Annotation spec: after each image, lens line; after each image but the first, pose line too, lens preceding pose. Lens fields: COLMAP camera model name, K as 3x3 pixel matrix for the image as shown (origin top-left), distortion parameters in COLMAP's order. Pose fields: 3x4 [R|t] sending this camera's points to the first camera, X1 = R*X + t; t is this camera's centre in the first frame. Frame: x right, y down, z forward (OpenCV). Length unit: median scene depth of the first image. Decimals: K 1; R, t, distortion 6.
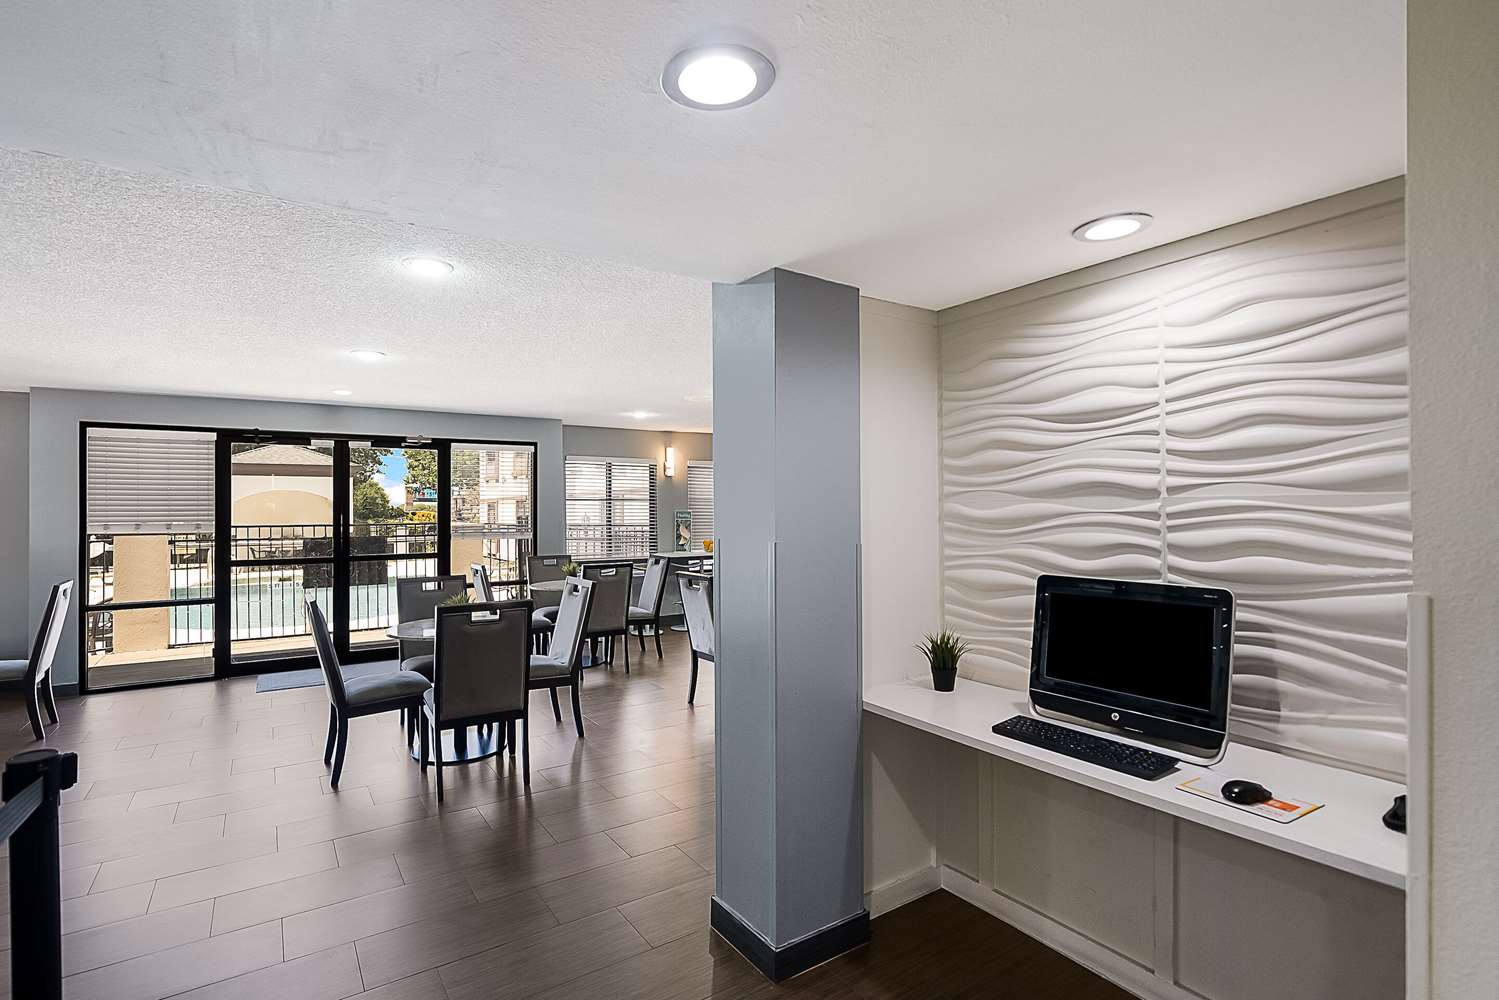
lens RADIAL K [[700.9, 0, 749.5], [0, 700.9, 500.0], [0, 0, 1]] dist [-0.000103, -0.000004]
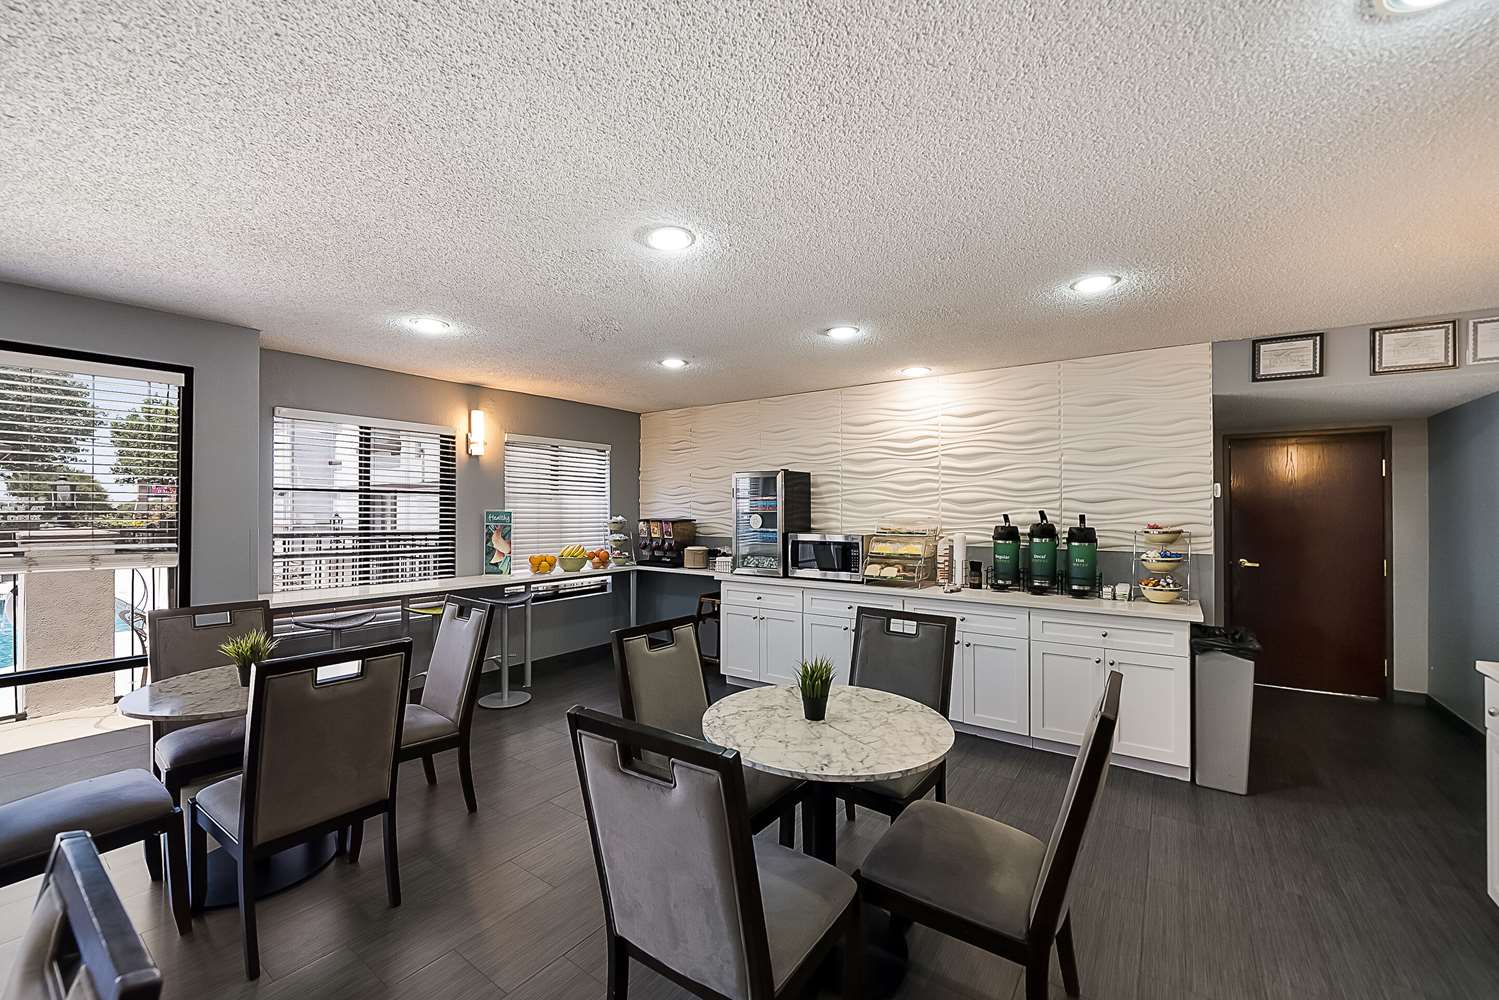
lens RADIAL K [[603.6, 0, 749.5], [0, 603.6, 500.0], [0, 0, 1]] dist [-0.026995, -0.000073]
pose [[0.937626, 0.012698, 0.347415, -0.070497], [-0.012794, 0.999916, -0.002019, 0.003856], [-0.347411, -0.002551, 0.937709, 0.409452]]
